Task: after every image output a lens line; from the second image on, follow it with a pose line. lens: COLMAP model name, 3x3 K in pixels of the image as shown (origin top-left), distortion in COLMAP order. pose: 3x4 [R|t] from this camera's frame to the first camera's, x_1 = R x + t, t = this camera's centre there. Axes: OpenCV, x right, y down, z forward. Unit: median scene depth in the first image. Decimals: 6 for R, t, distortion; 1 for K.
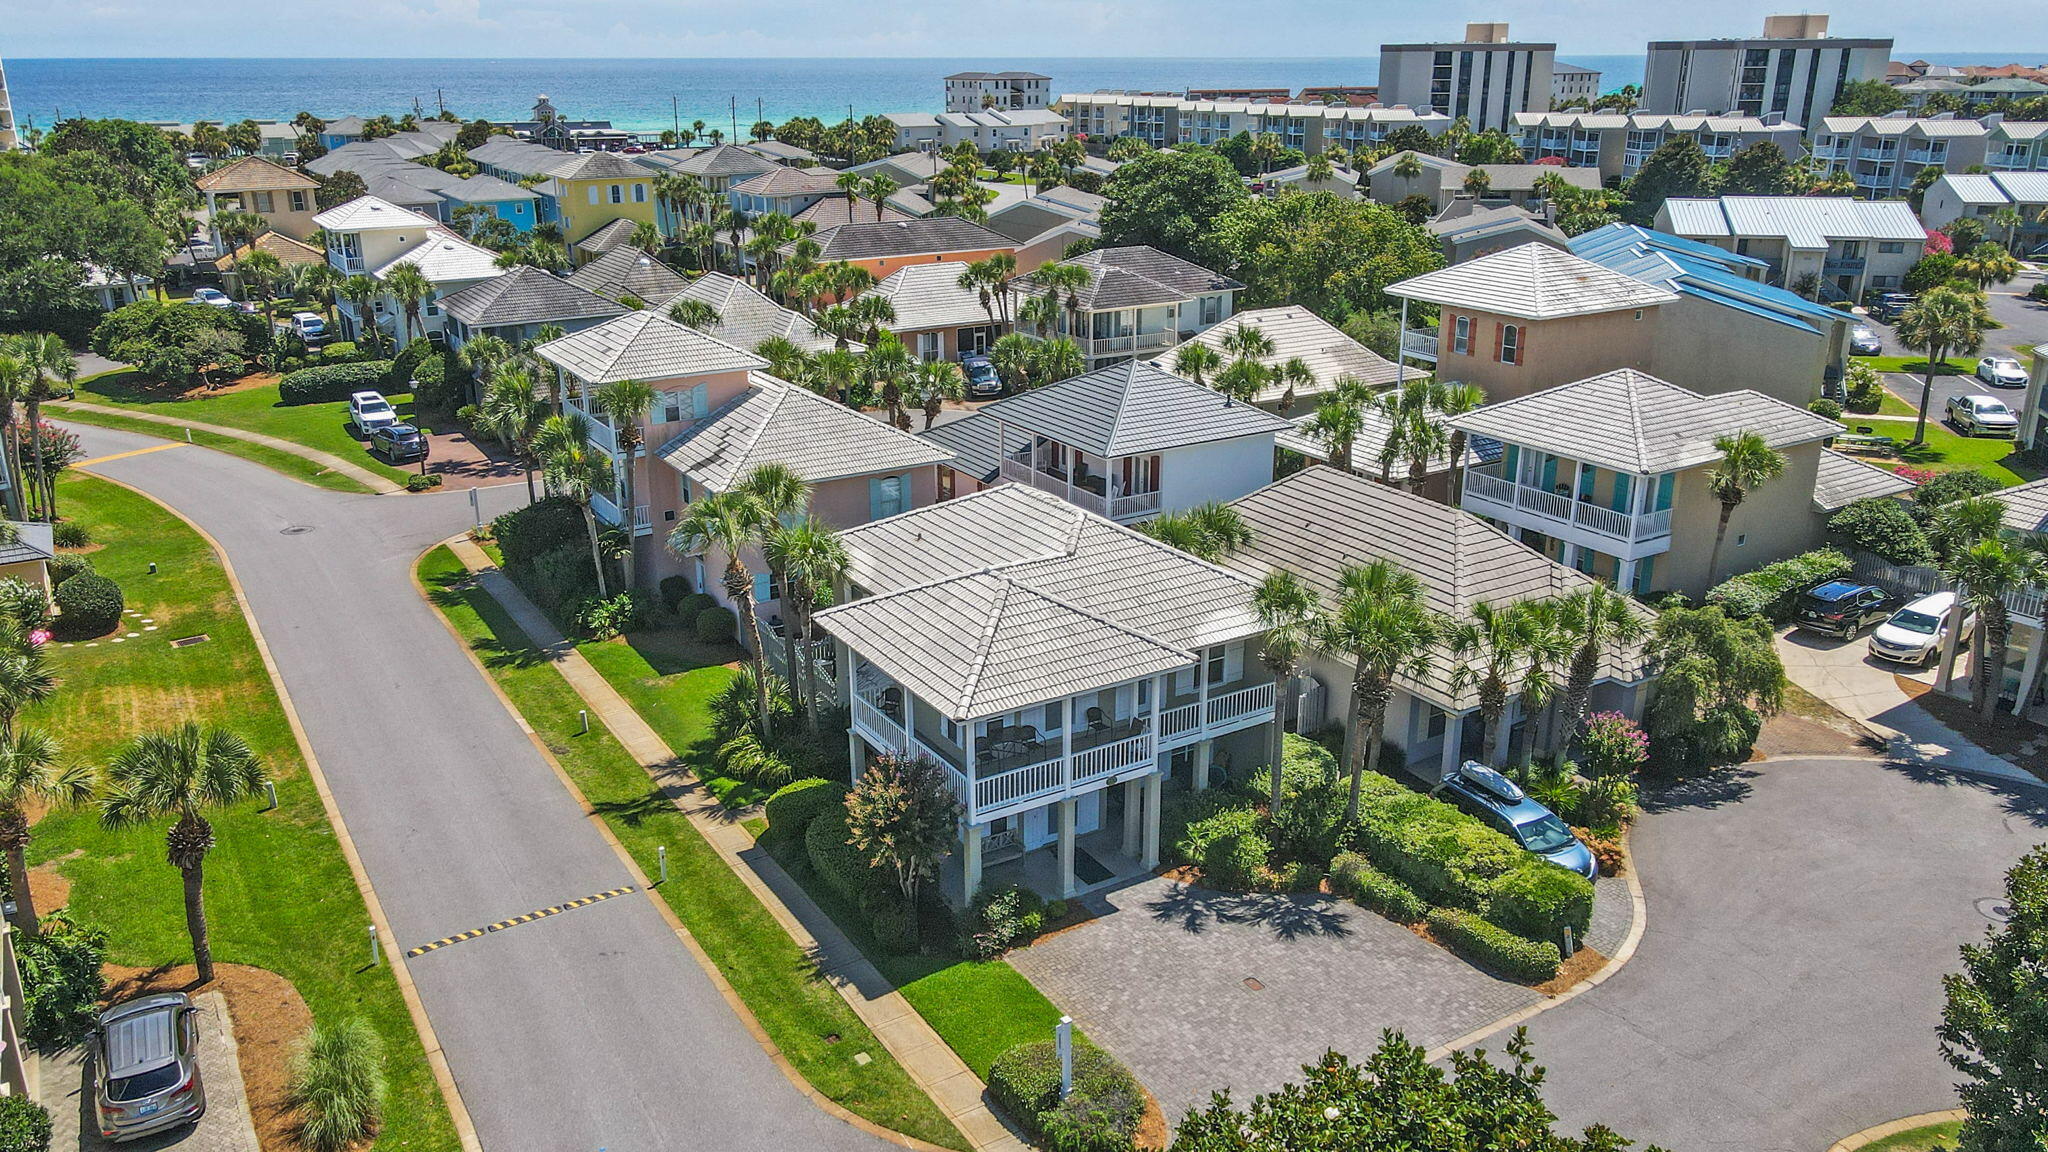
lens RADIAL K [[1534.8, 0, 1024.0], [0, 1534.8, 576.0], [0, 0, 1]] dist [0.009399, 0.005587]
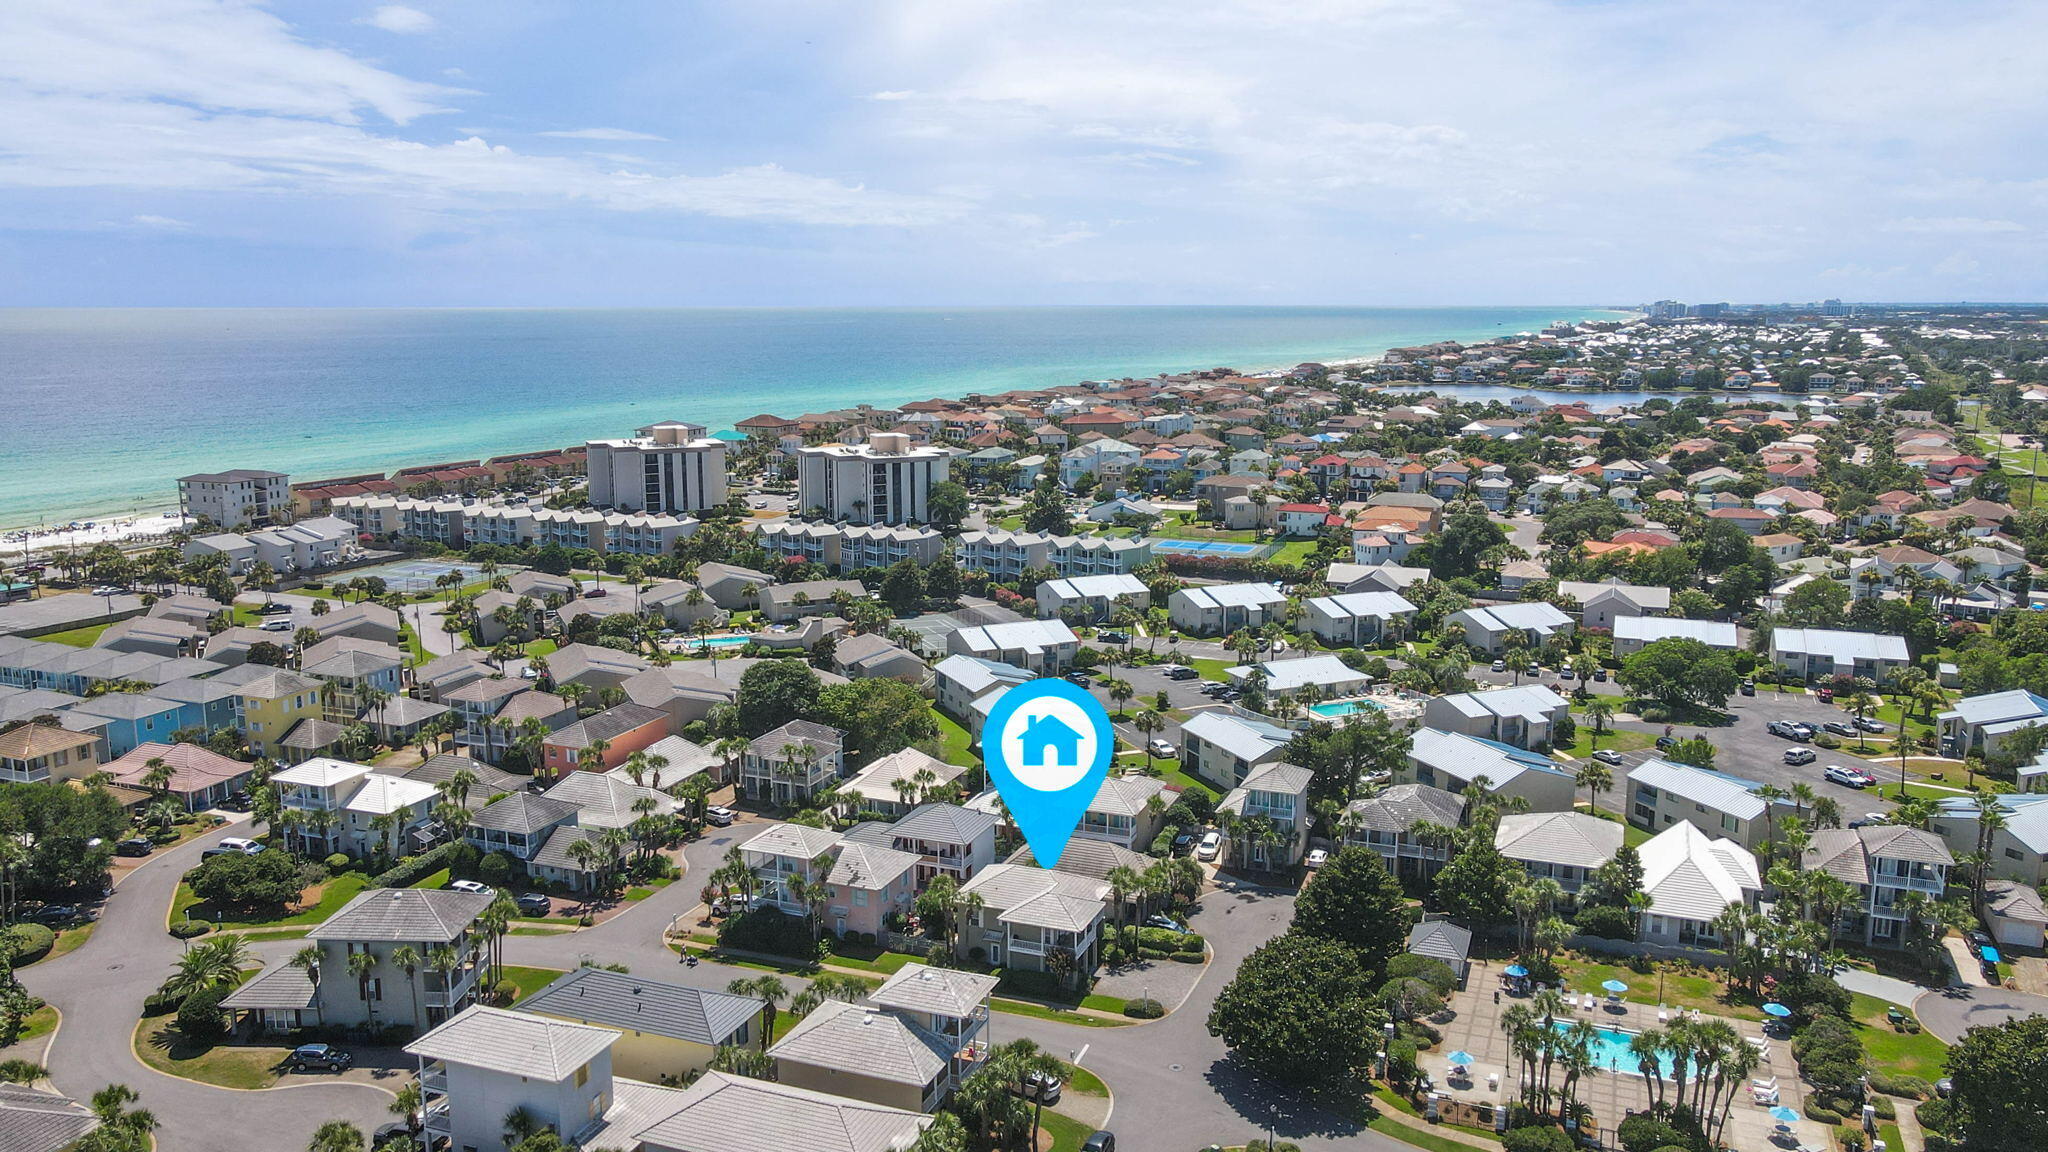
lens RADIAL K [[1534.8, 0, 1024.0], [0, 1534.8, 576.0], [0, 0, 1]] dist [0.009399, 0.005587]
pose [[0.803719, -0.107318, 0.585251, -1.030099], [0.195107, 0.976751, -0.088830, -0.205440], [-0.562111, 0.185581, 0.805972, -0.981807]]
